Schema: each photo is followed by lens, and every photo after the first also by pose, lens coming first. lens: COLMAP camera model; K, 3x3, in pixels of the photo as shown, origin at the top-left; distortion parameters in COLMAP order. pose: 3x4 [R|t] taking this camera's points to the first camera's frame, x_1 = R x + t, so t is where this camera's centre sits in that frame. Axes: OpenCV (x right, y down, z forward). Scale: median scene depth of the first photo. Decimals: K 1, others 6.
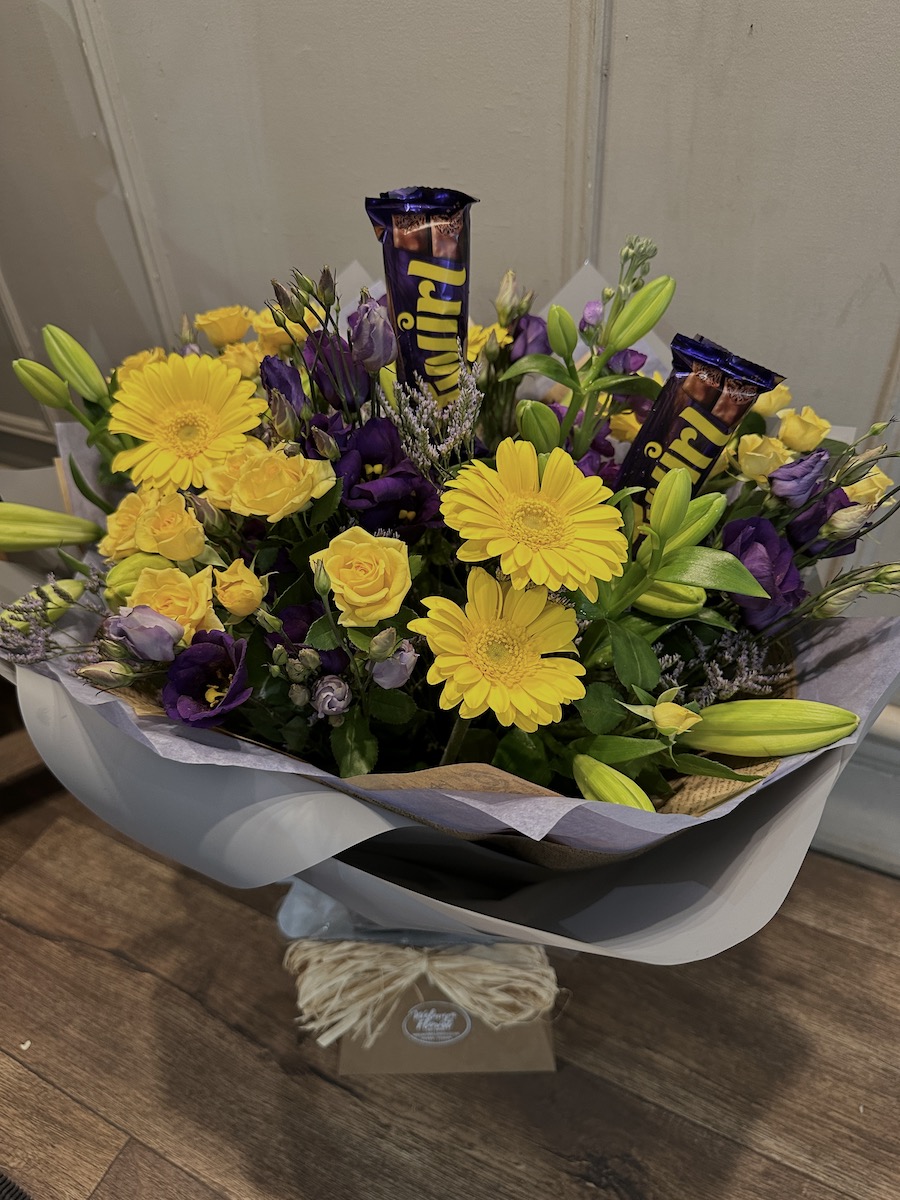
lens RADIAL K [[850.8, 0, 431.2], [0, 850.8, 599.6], [0, 0, 1]] dist [0.119486, -0.240461]
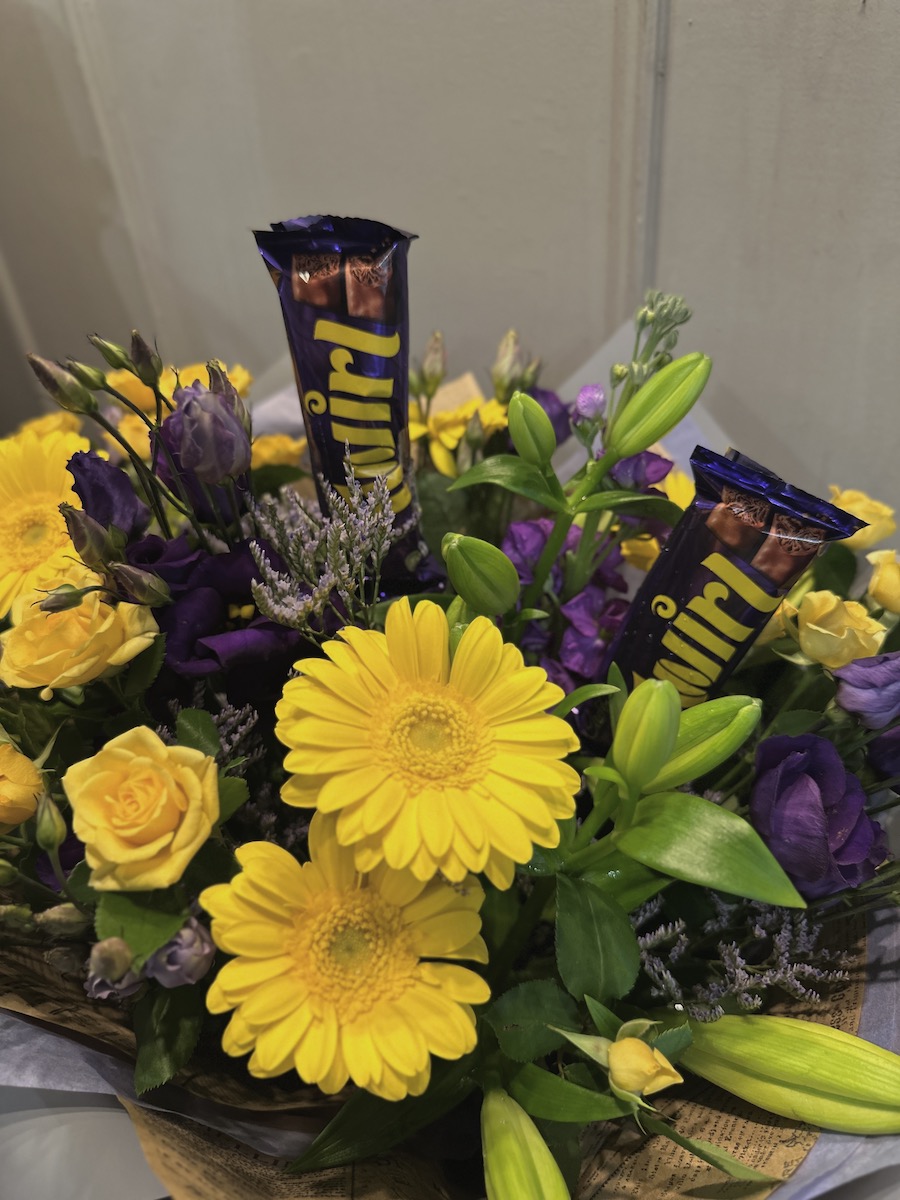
lens RADIAL K [[831.4, 0, 450.0], [0, 831.4, 600.0], [0, 0, 1]] dist [0.103219, -0.212987]
pose [[0.988876, 0.072115, -0.130088, 0.185114], [-0.075669, 0.996877, -0.022578, -0.158397], [0.128053, 0.032170, 0.991245, 0.343924]]
